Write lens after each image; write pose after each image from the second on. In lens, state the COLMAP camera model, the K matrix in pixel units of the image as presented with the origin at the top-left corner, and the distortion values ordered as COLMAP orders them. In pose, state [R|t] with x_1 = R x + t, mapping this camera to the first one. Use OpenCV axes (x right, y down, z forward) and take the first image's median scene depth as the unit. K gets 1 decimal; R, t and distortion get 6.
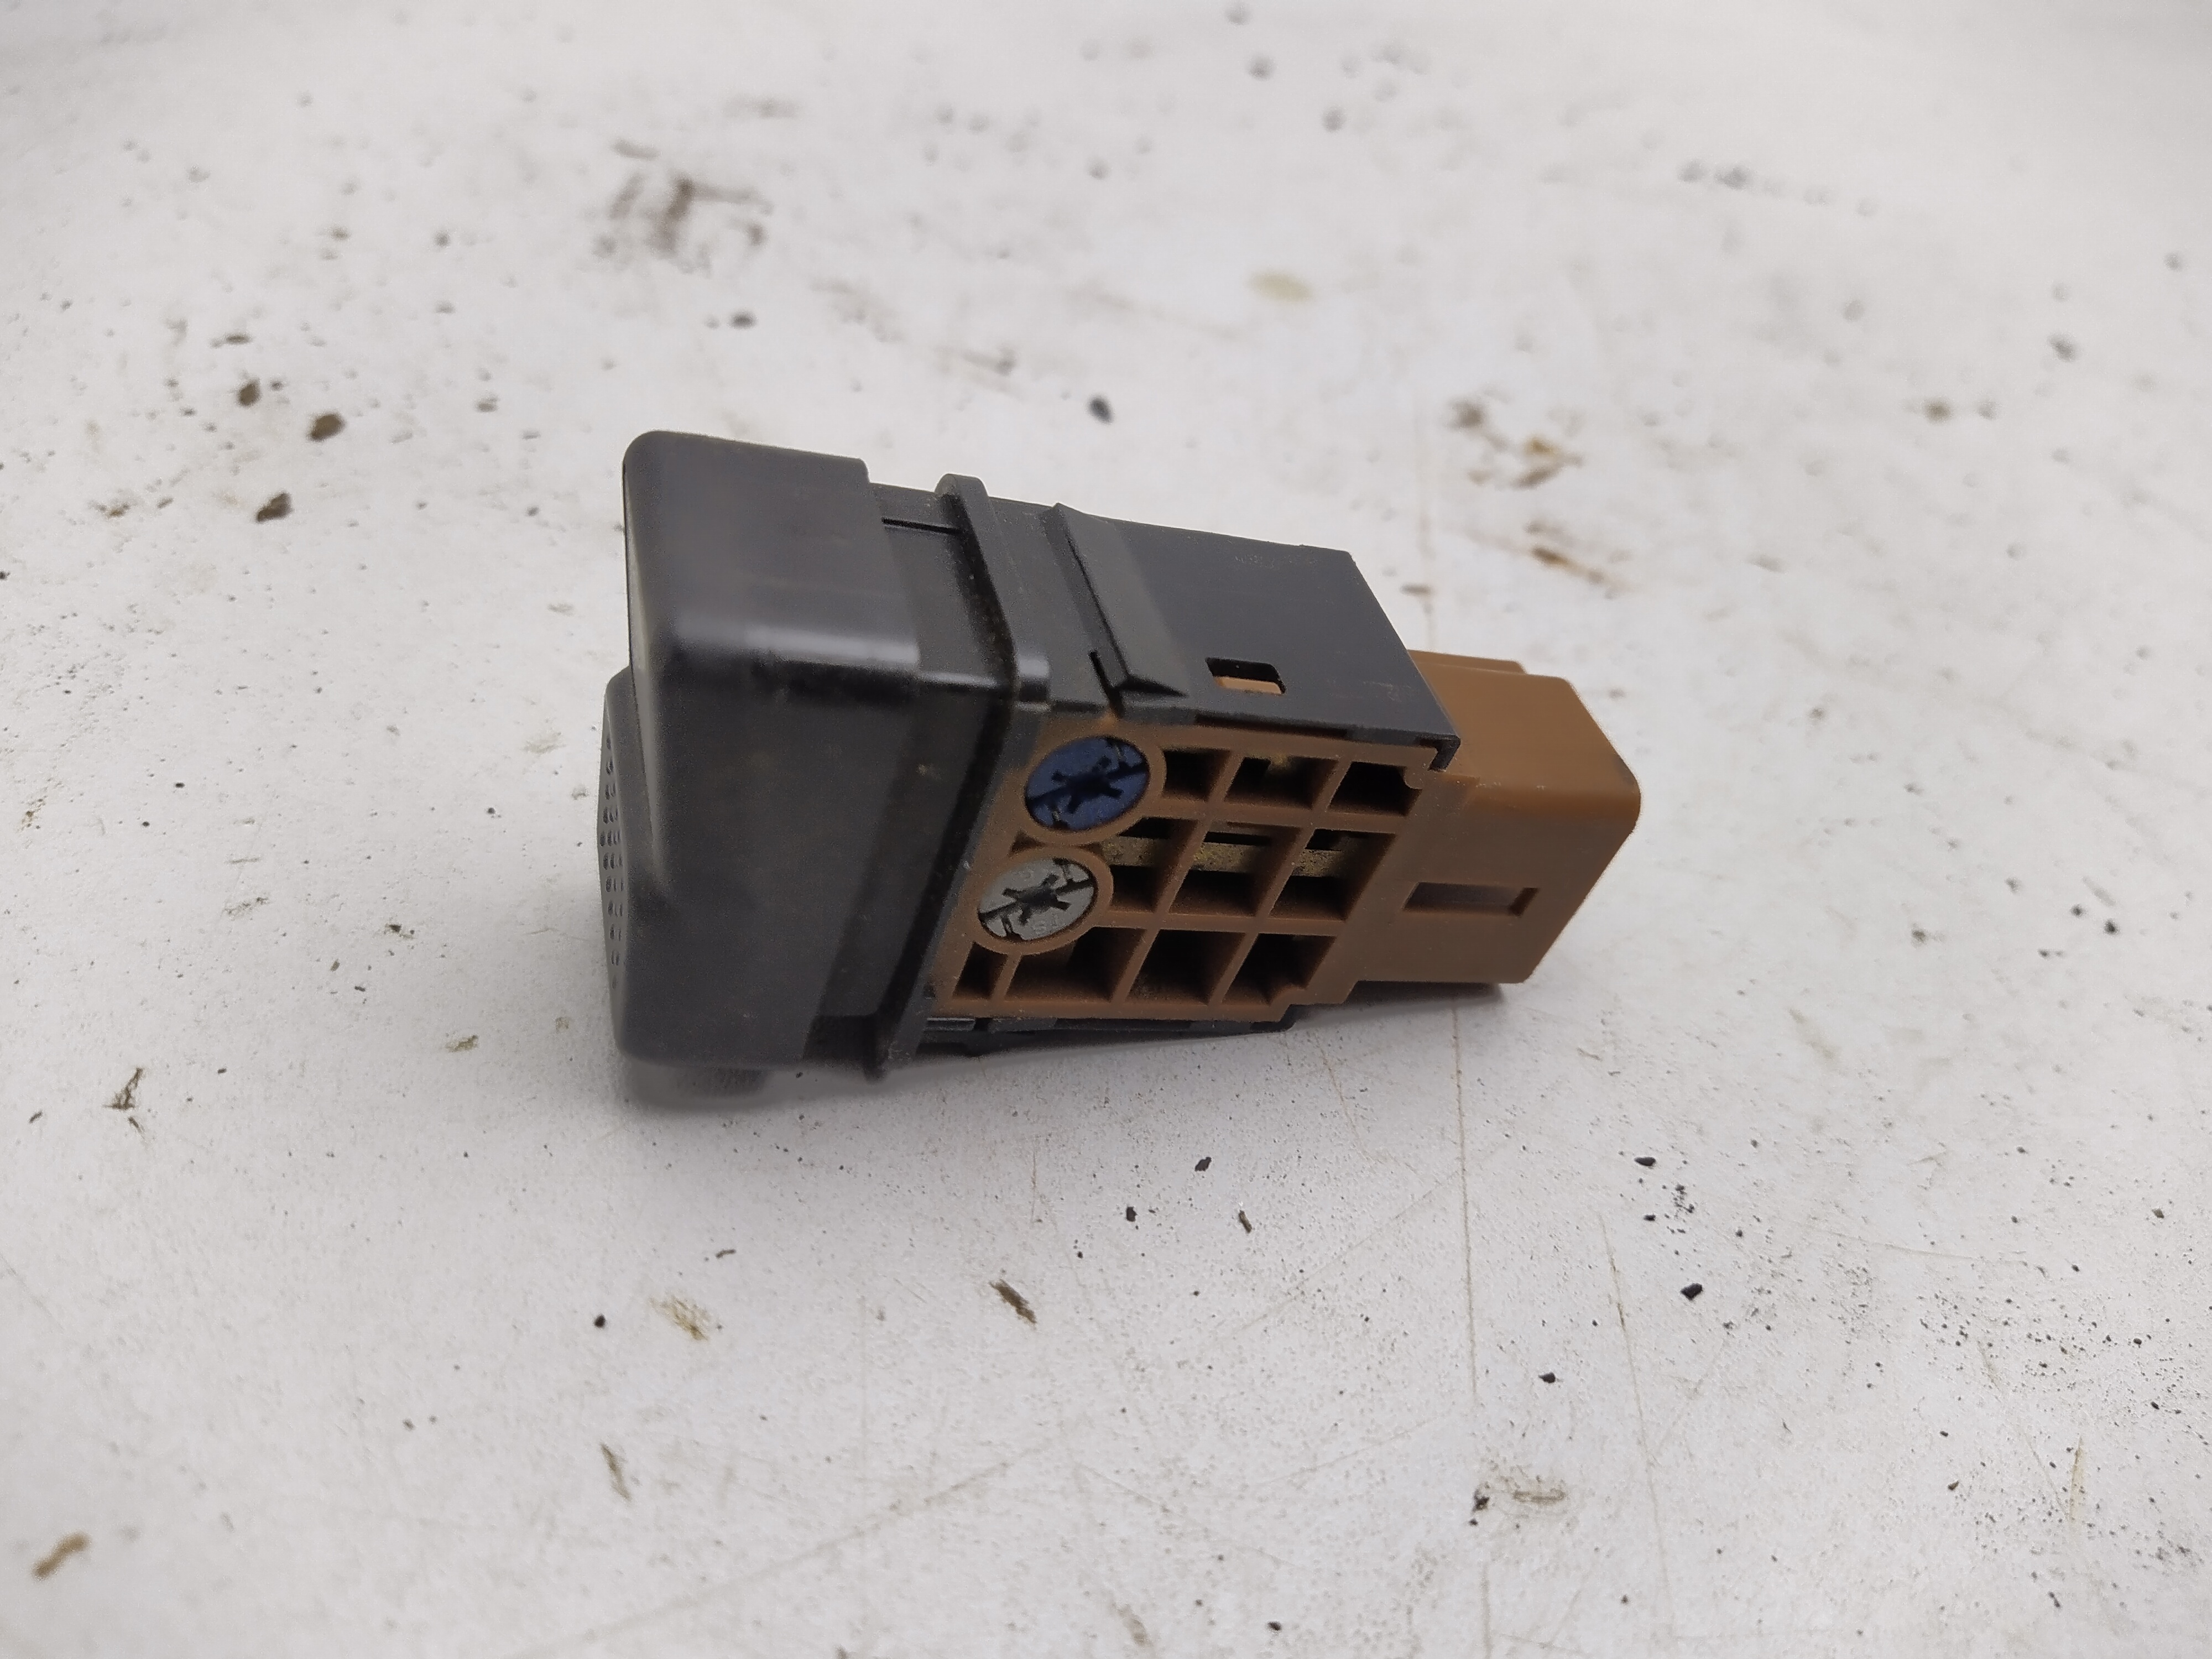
lens RADIAL K [[1796.6, 0, 1131.3], [0, 1796.6, 862.7], [0, 0, 1]] dist [0.042366, -0.130346]
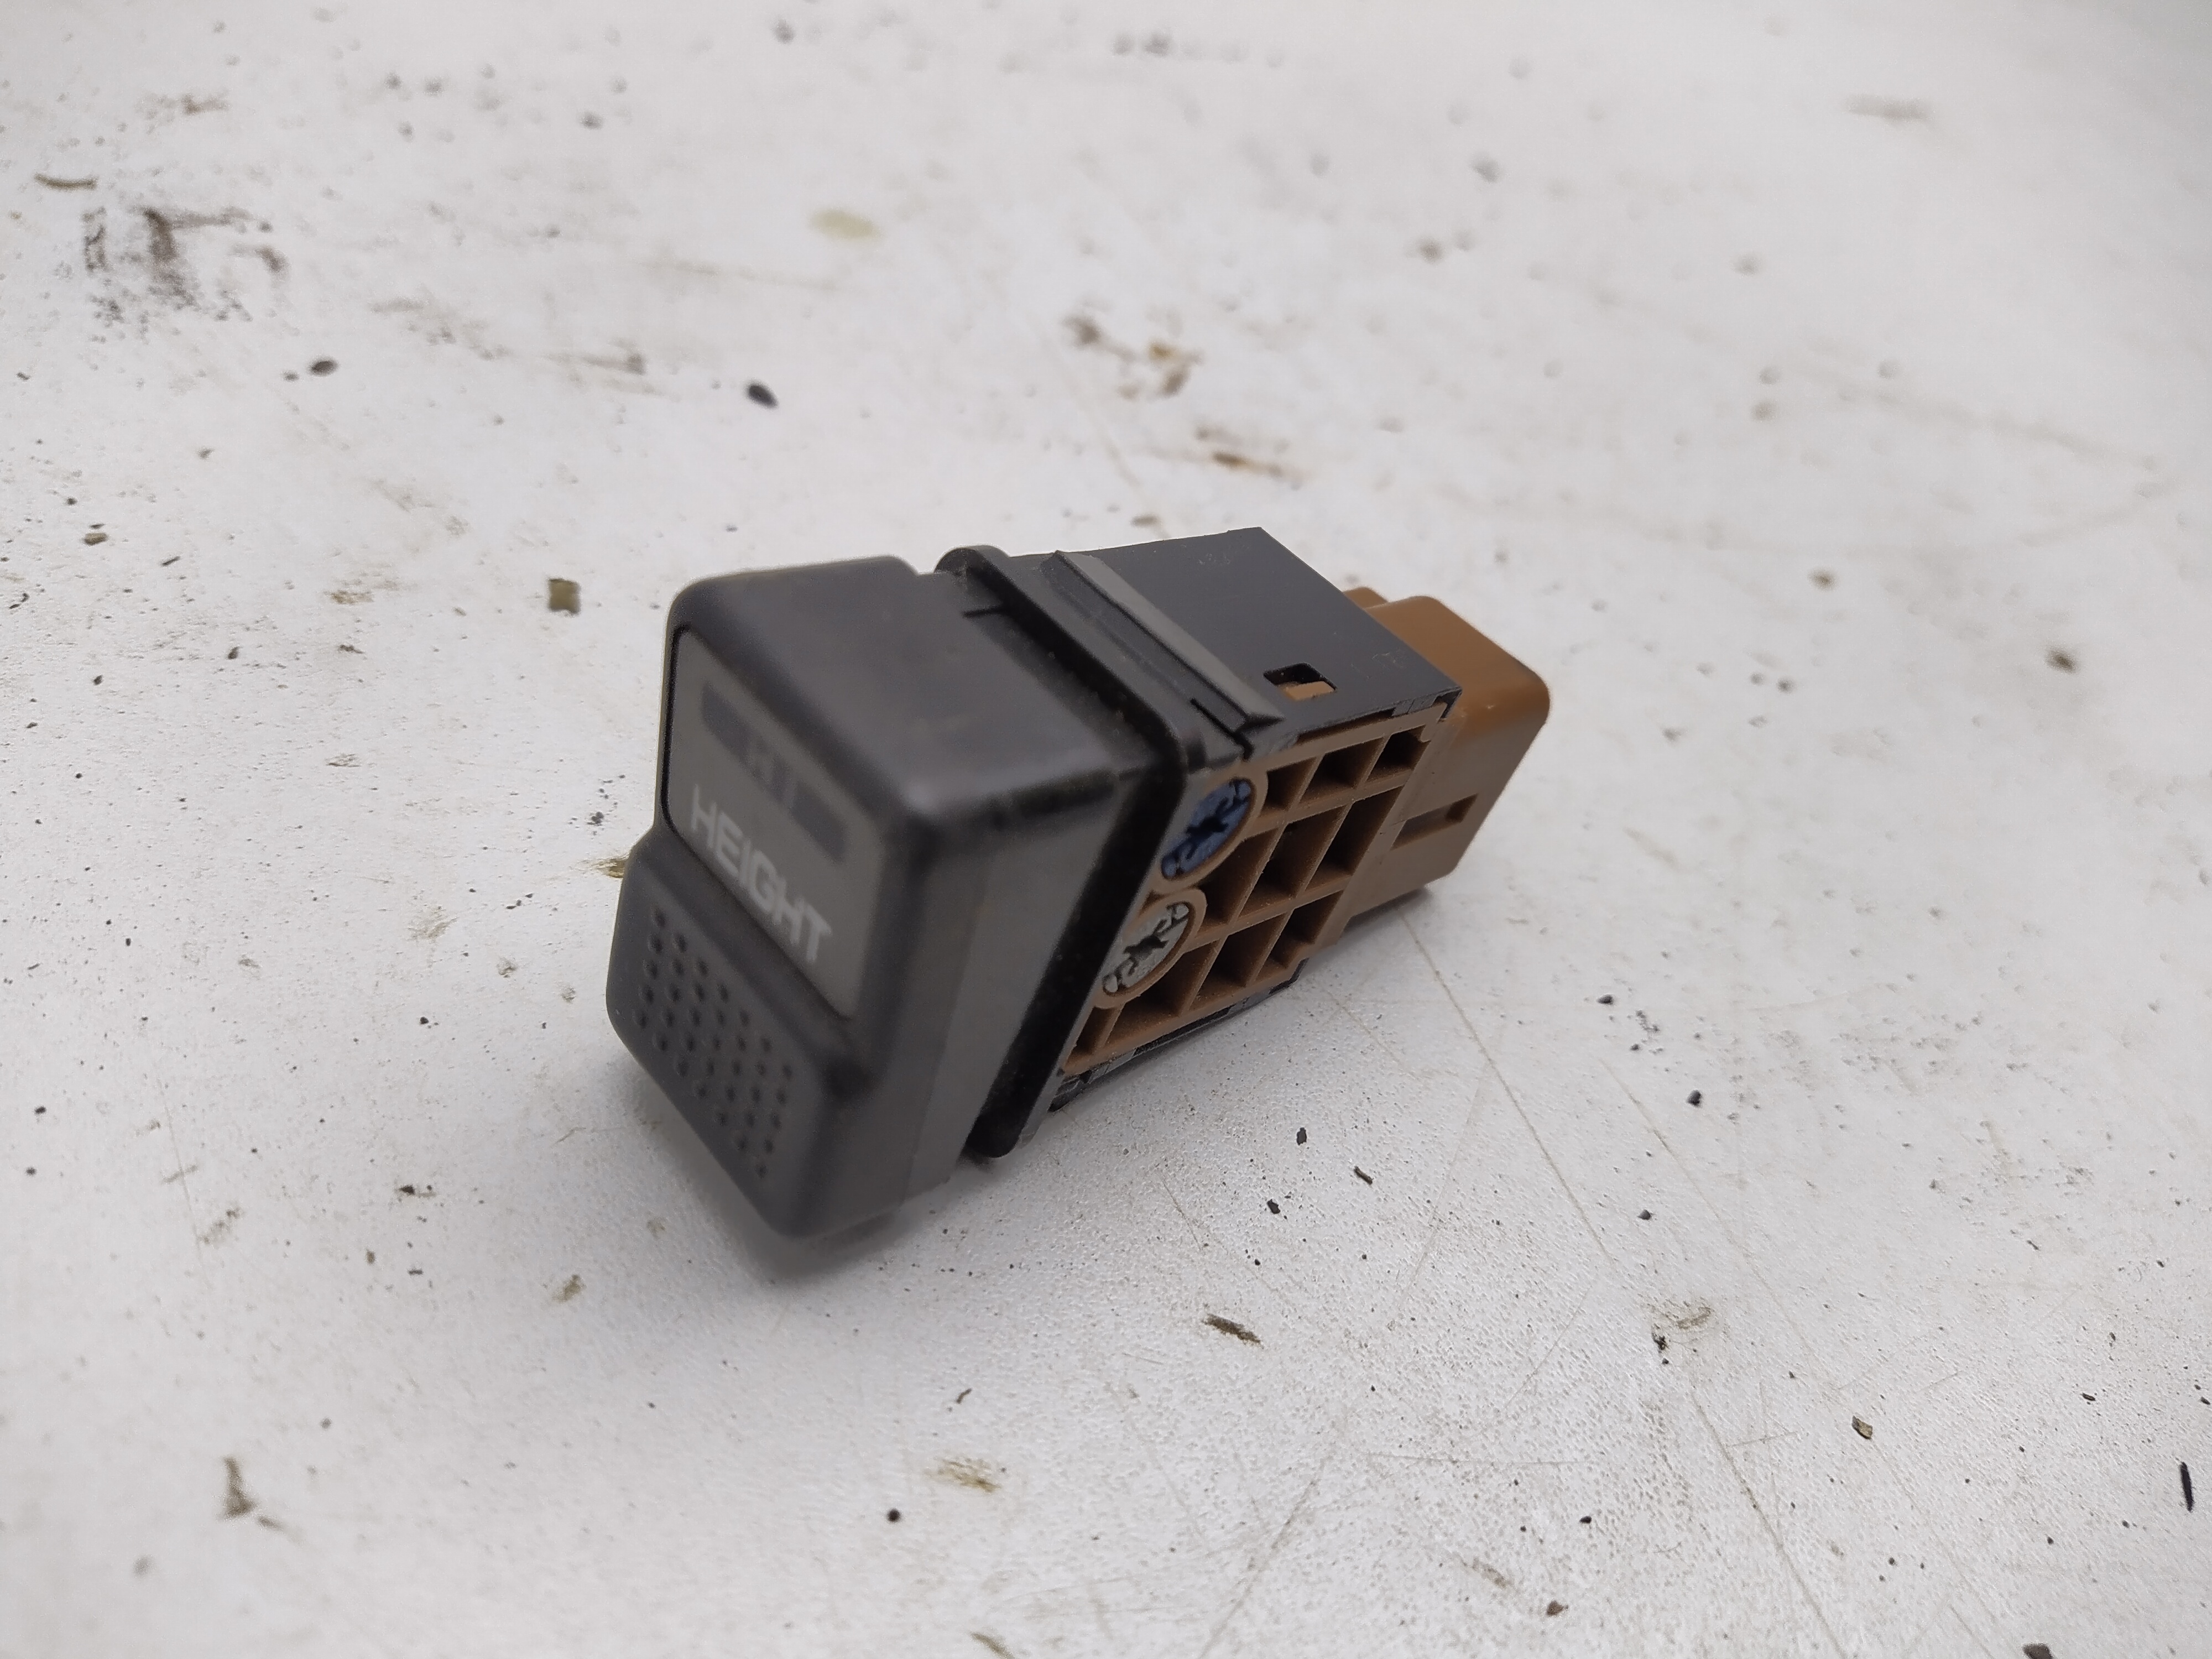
lens RADIAL K [[1796.6, 0, 1087.6], [0, 1796.6, 813.1], [0, 0, 1]] dist [0.042366, -0.130346]
pose [[0.889836, -0.269108, 0.368473, -0.392768], [0.241339, 0.962937, 0.120448, -0.163914], [-0.387230, -0.018252, 0.921802, 0.084696]]
